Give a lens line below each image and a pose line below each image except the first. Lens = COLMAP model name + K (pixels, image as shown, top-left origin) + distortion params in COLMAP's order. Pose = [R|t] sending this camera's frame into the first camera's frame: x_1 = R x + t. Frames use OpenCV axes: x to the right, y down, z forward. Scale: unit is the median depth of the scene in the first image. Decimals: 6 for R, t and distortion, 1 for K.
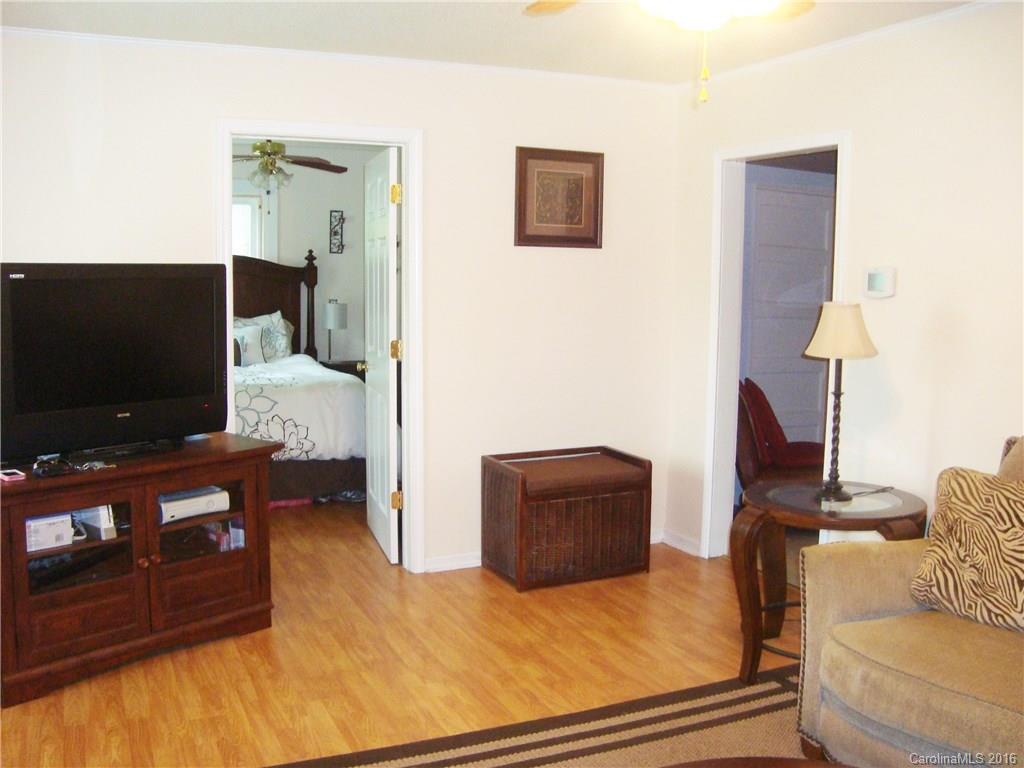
lens RADIAL K [[973.0, 0, 512.5], [0, 973.0, 381.0], [0, 0, 1]] dist [-0.143024, 0.000000]
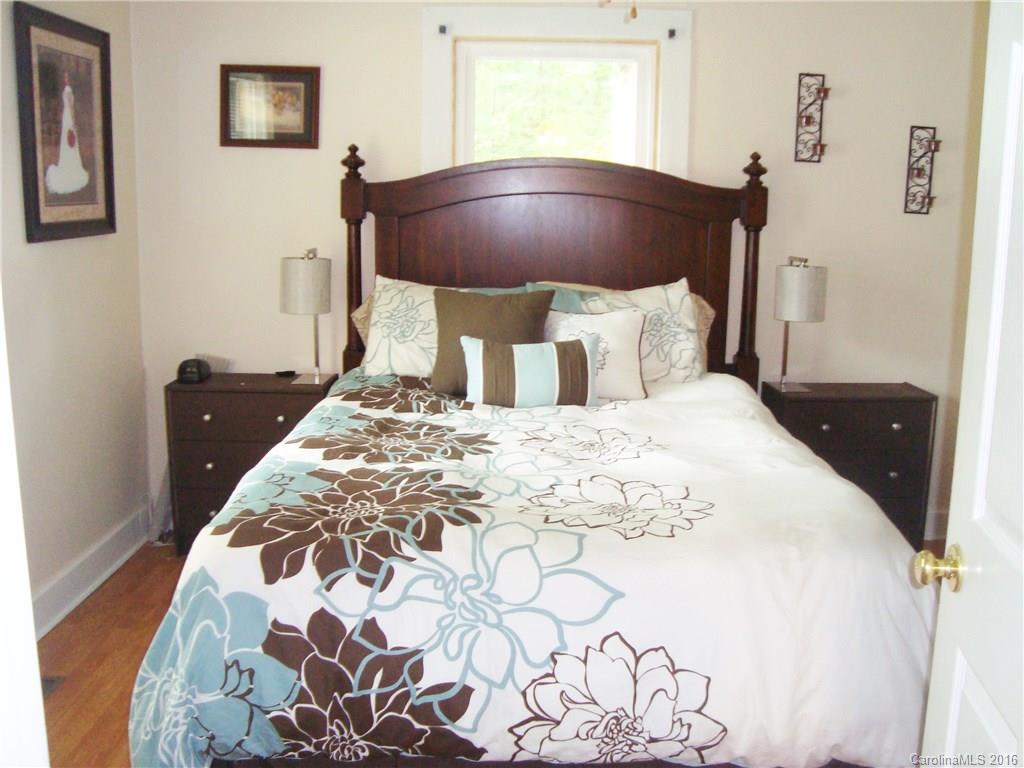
lens RADIAL K [[973.0, 0, 519.0], [0, 973.0, 382.4], [0, 0, 1]] dist [-0.143024, 0.000000]
pose [[0.903176, 0.075165, -0.422638, -0.106241], [-0.047502, 0.996004, 0.075624, -0.052621], [0.426633, -0.048225, 0.903138, 0.515588]]
